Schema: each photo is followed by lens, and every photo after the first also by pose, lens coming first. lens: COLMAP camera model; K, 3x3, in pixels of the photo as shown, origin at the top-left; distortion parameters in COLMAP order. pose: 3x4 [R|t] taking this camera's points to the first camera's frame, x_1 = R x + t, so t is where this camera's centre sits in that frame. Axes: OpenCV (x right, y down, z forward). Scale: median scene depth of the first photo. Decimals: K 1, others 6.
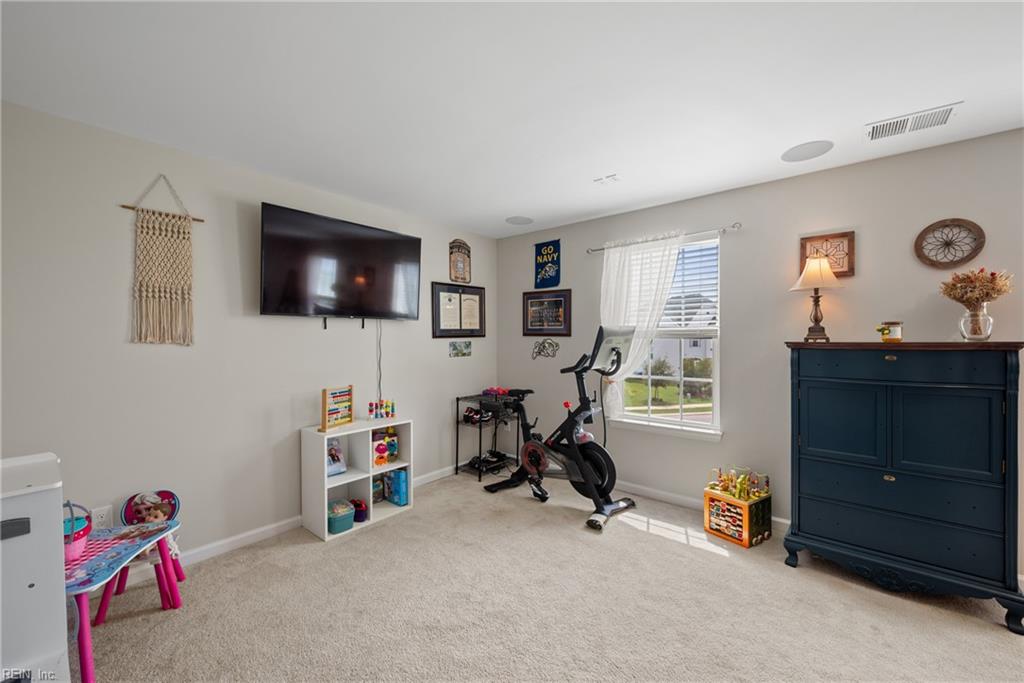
lens RADIAL K [[403.2, 0, 513.8], [0, 403.2, 341.6], [0, 0, 1]] dist [-0.000247, 0.000559]
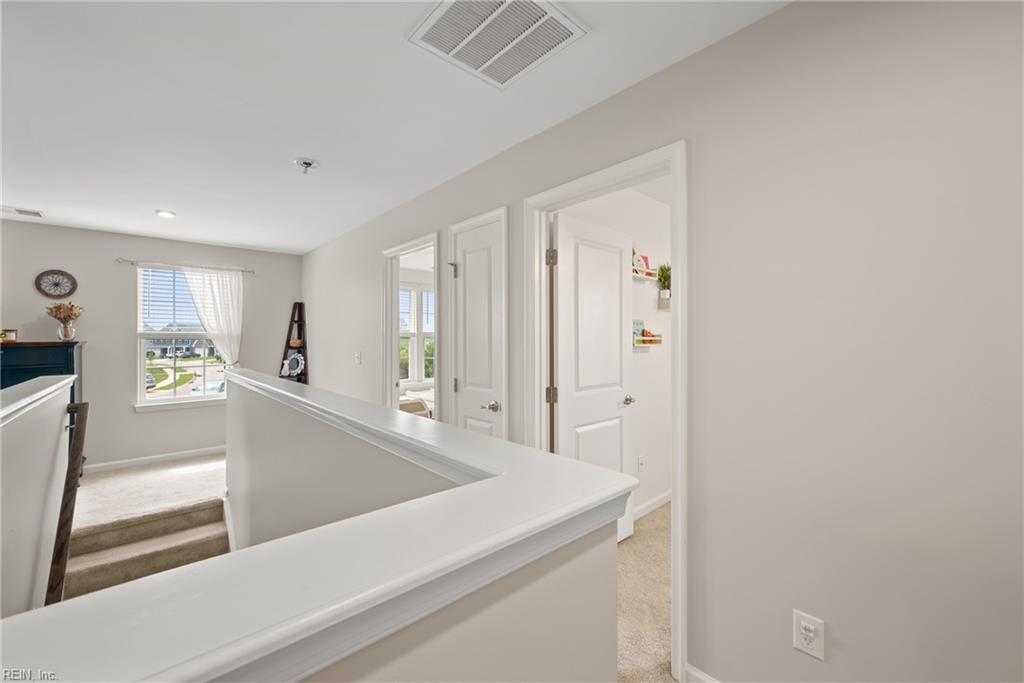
lens RADIAL K [[403.2, 0, 511.4], [0, 403.2, 340.6], [0, 0, 1]] dist [-0.000247, 0.000559]
pose [[0.125106, -0.007836, 0.992112, -0.391268], [0.005469, 0.999959, 0.007208, -0.005861], [-0.992128, 0.004524, 0.125144, -1.160313]]
